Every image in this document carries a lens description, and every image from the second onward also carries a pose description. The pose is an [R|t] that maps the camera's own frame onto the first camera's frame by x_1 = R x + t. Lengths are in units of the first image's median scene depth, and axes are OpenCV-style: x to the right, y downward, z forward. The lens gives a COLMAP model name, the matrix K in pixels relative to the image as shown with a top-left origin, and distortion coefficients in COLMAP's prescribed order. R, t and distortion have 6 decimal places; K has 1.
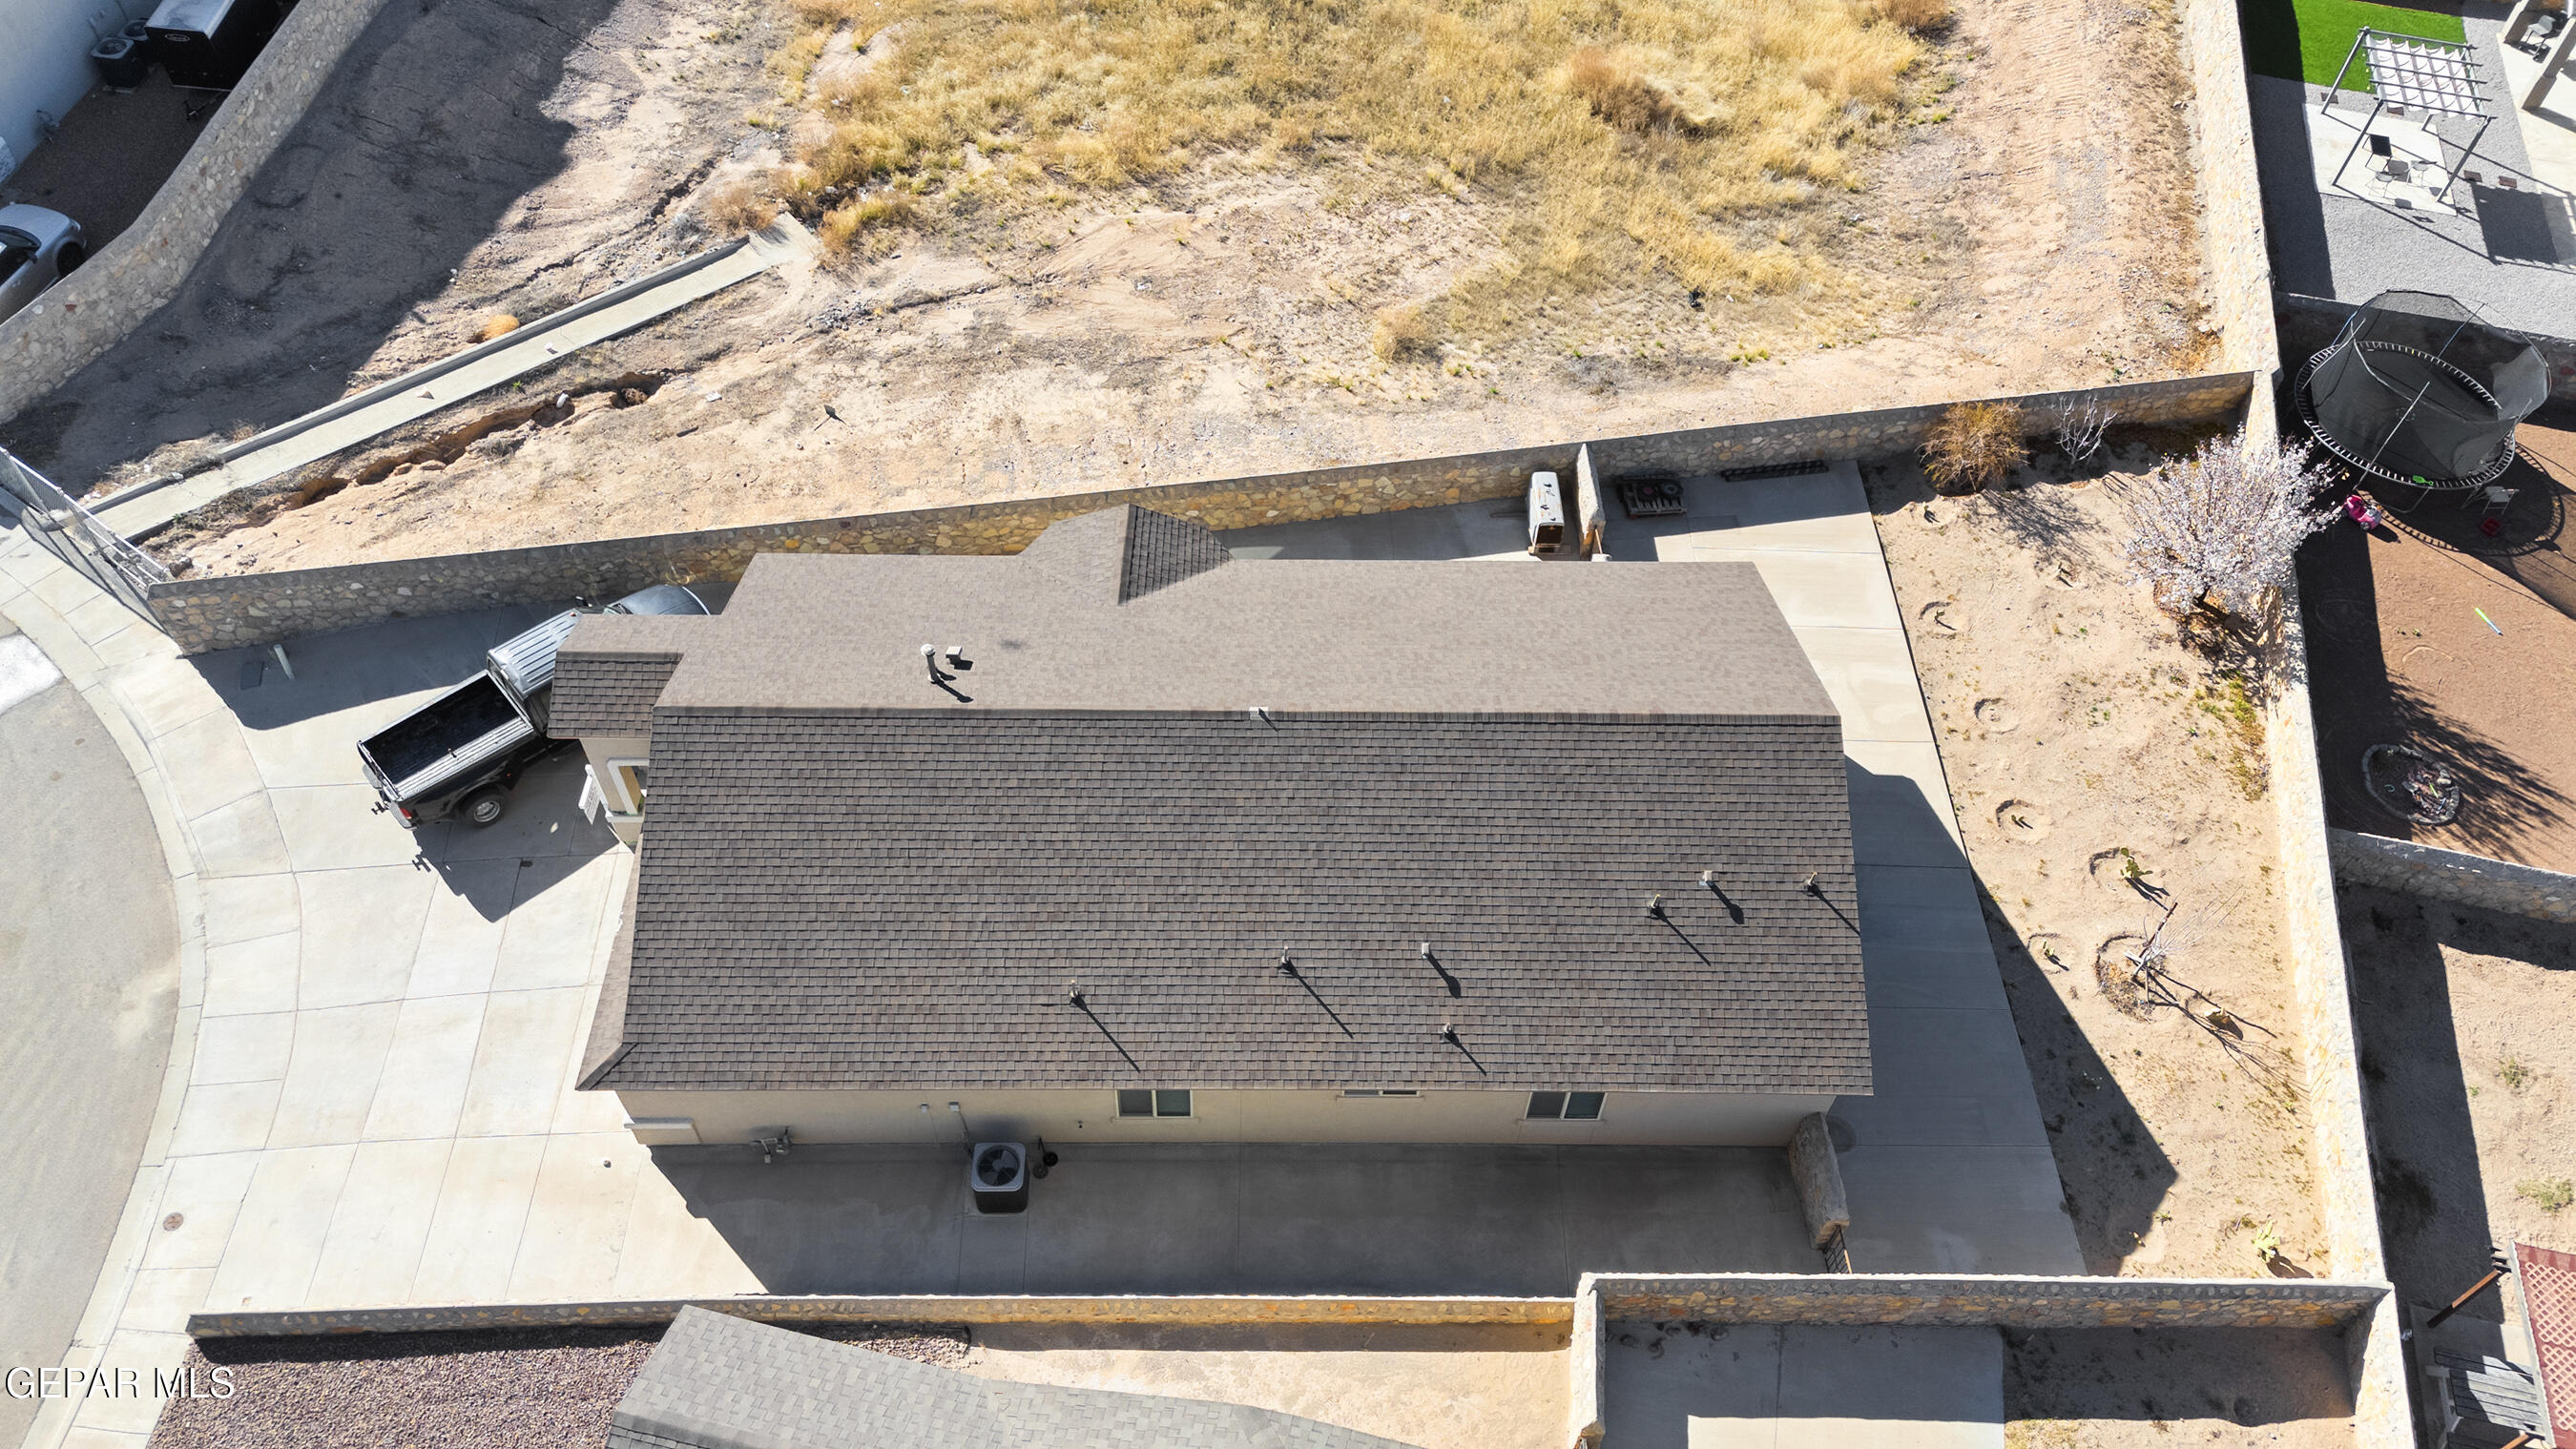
lens RADIAL K [[1881.3, 0, 1284.8], [0, 1881.3, 721.3], [0, 0, 1]] dist [0.066419, -0.062997]
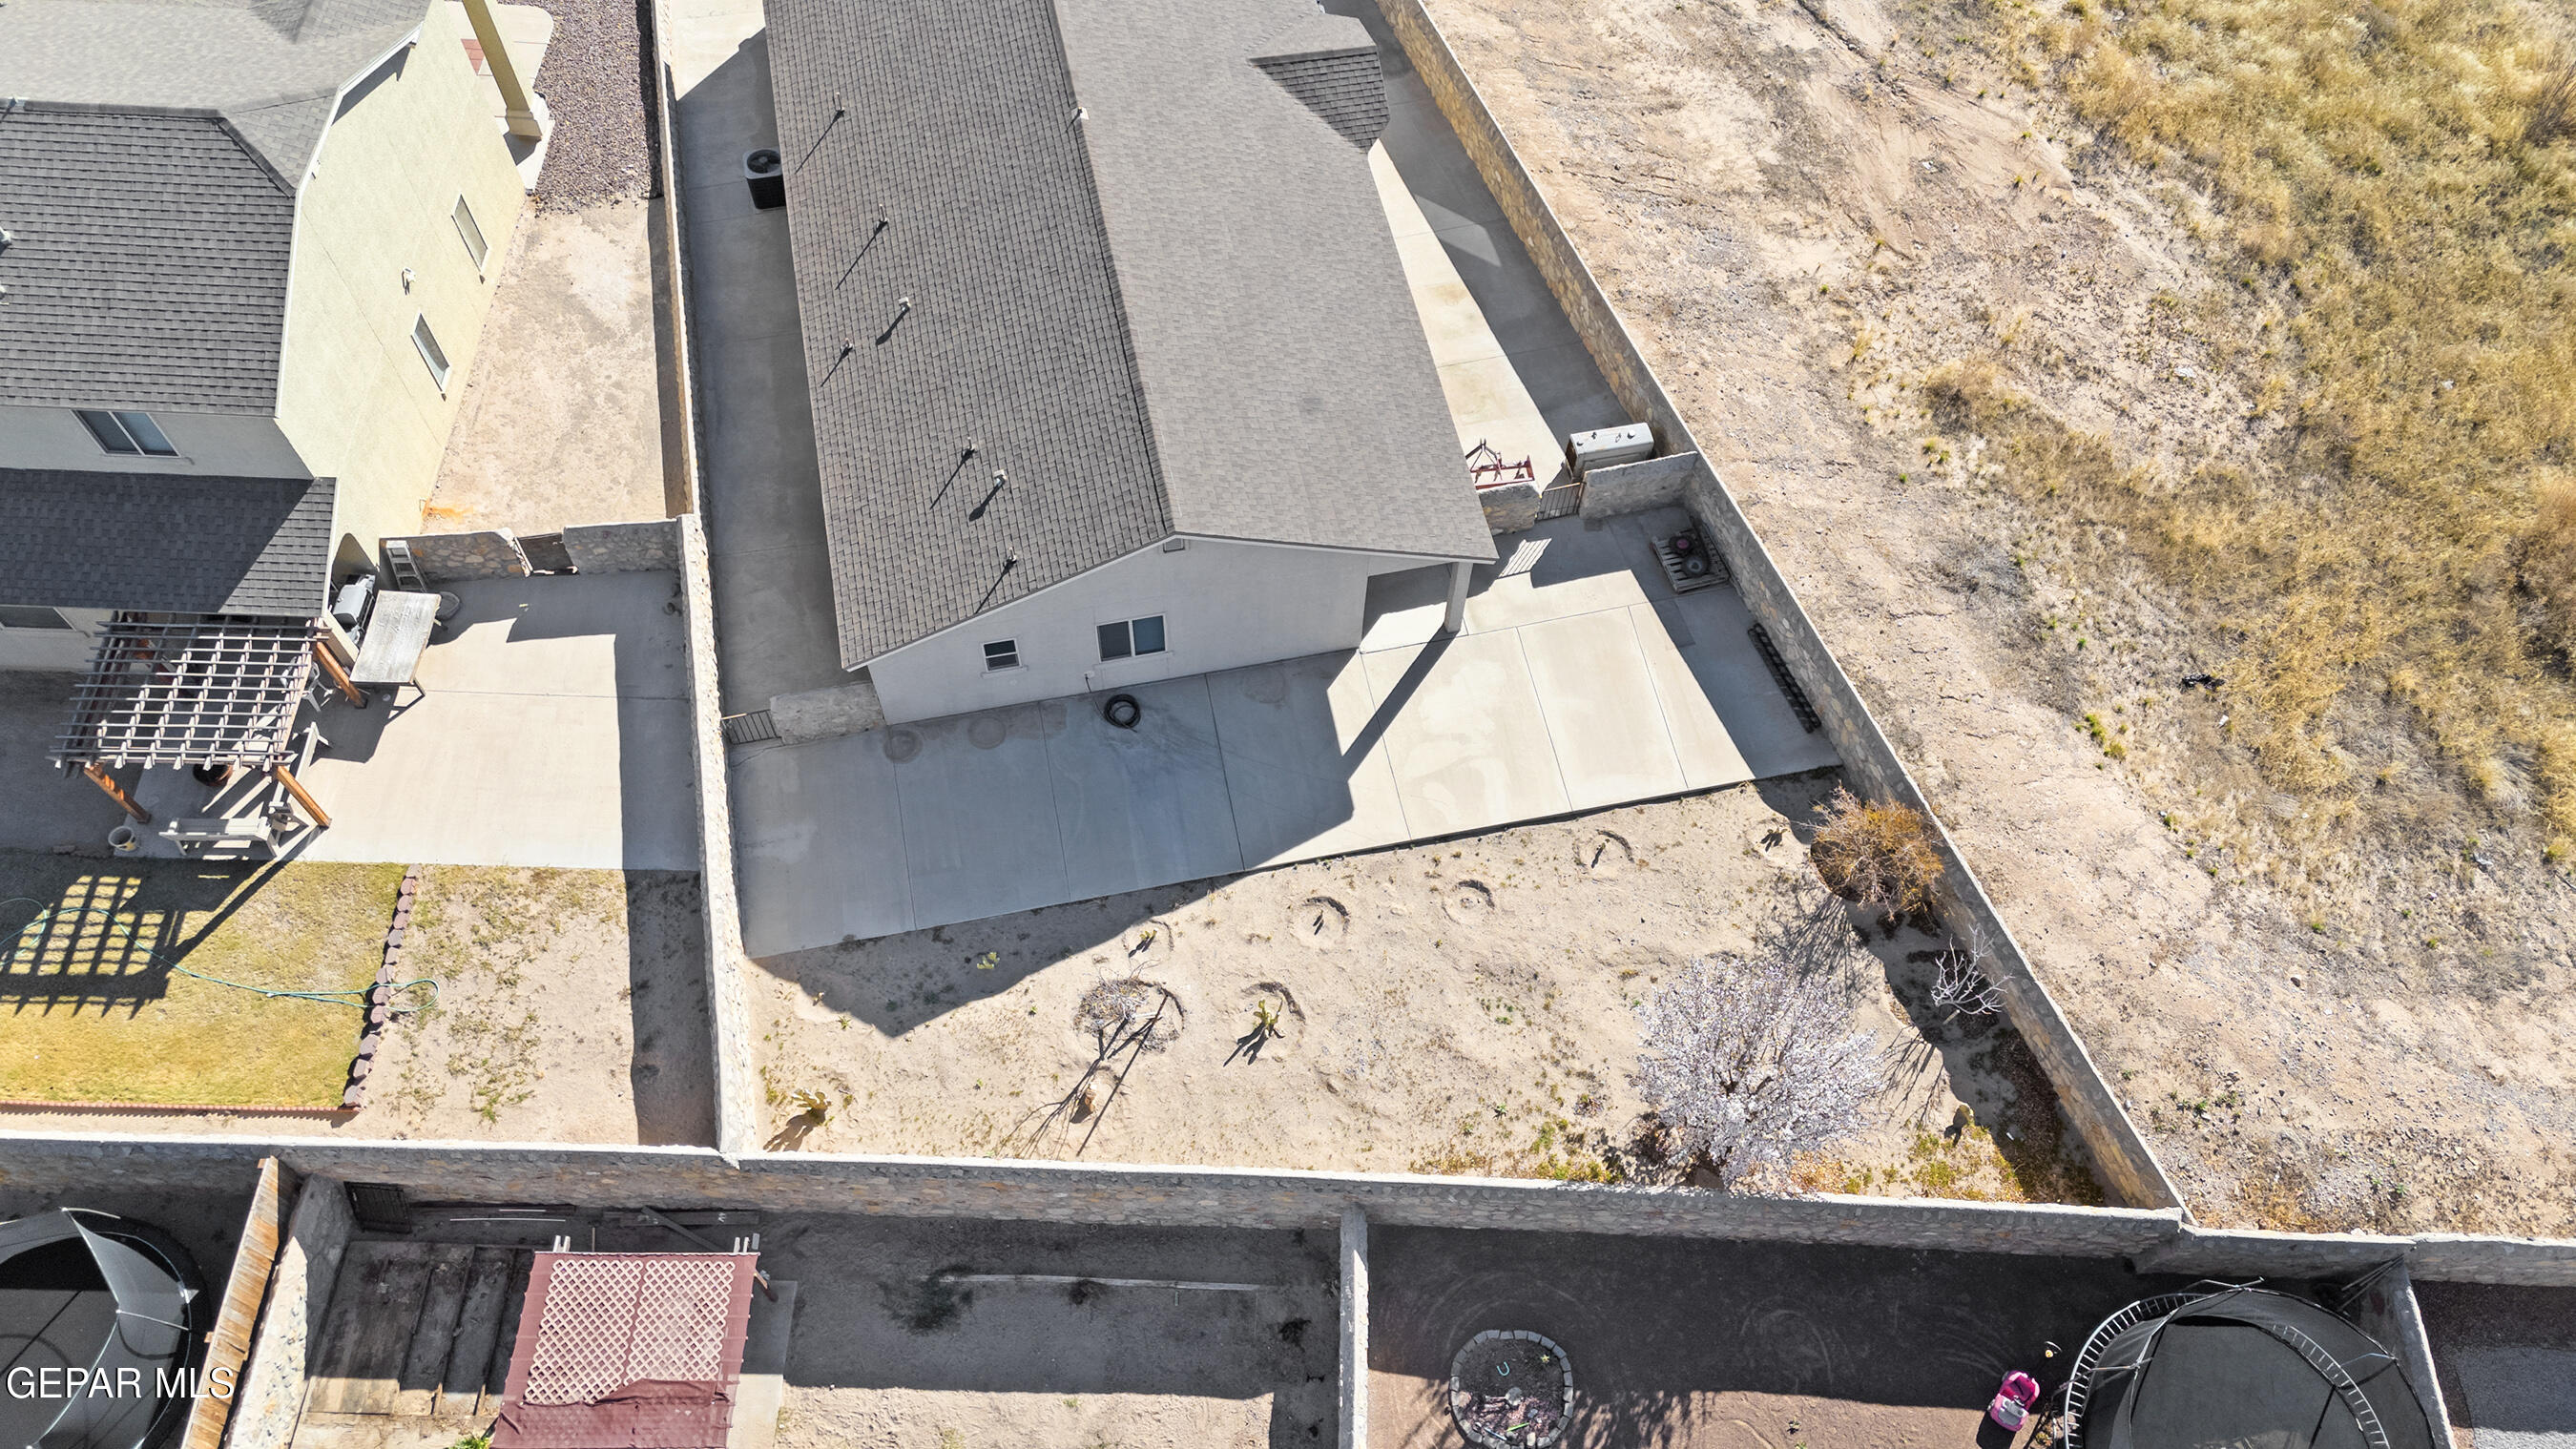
lens RADIAL K [[1881.3, 0, 1284.8], [0, 1881.3, 721.3], [0, 0, 1]] dist [0.066419, -0.062997]
pose [[0.205378, 0.835739, -0.509274, 0.728487], [-0.779278, 0.454451, 0.431509, -0.346764], [0.592069, 0.308244, 0.744607, 0.288480]]
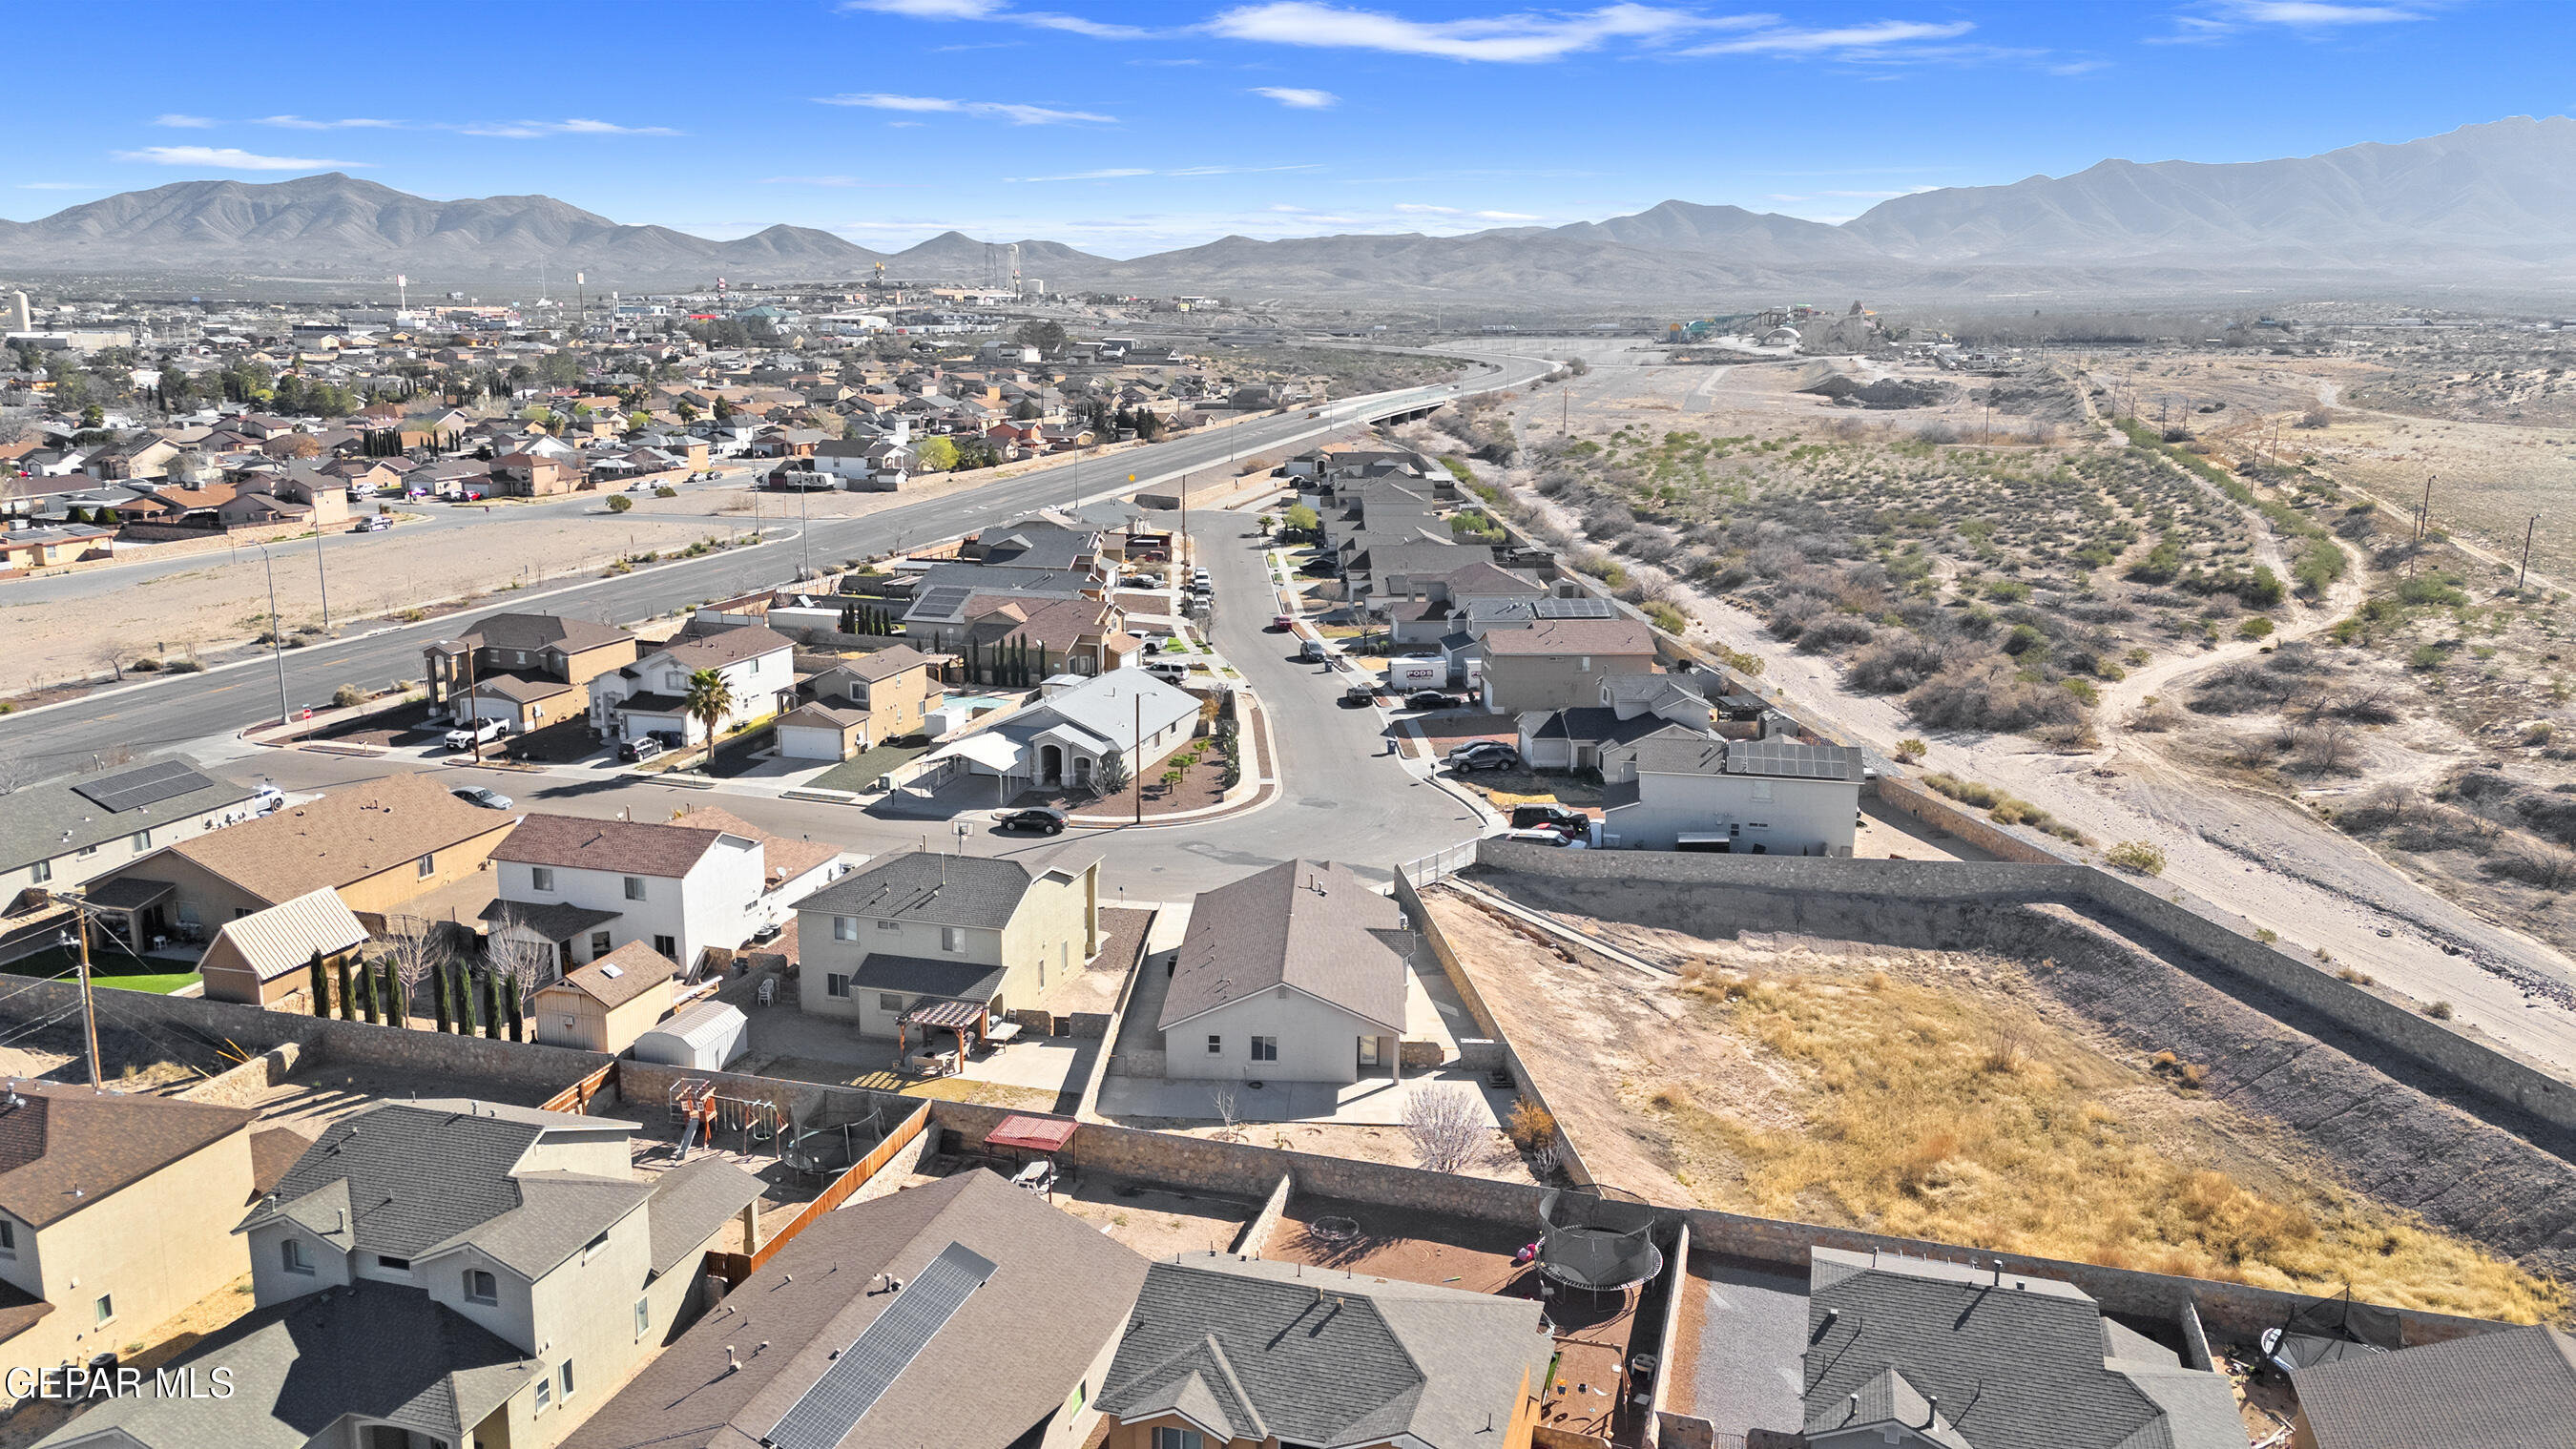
lens RADIAL K [[1881.3, 0, 1284.8], [0, 1881.3, 721.3], [0, 0, 1]] dist [0.066419, -0.062997]
pose [[-0.048288, 0.190475, -0.980504, 2.404083], [-0.787428, 0.596680, 0.154692, -0.541943], [0.614512, 0.779546, 0.121173, 0.315268]]
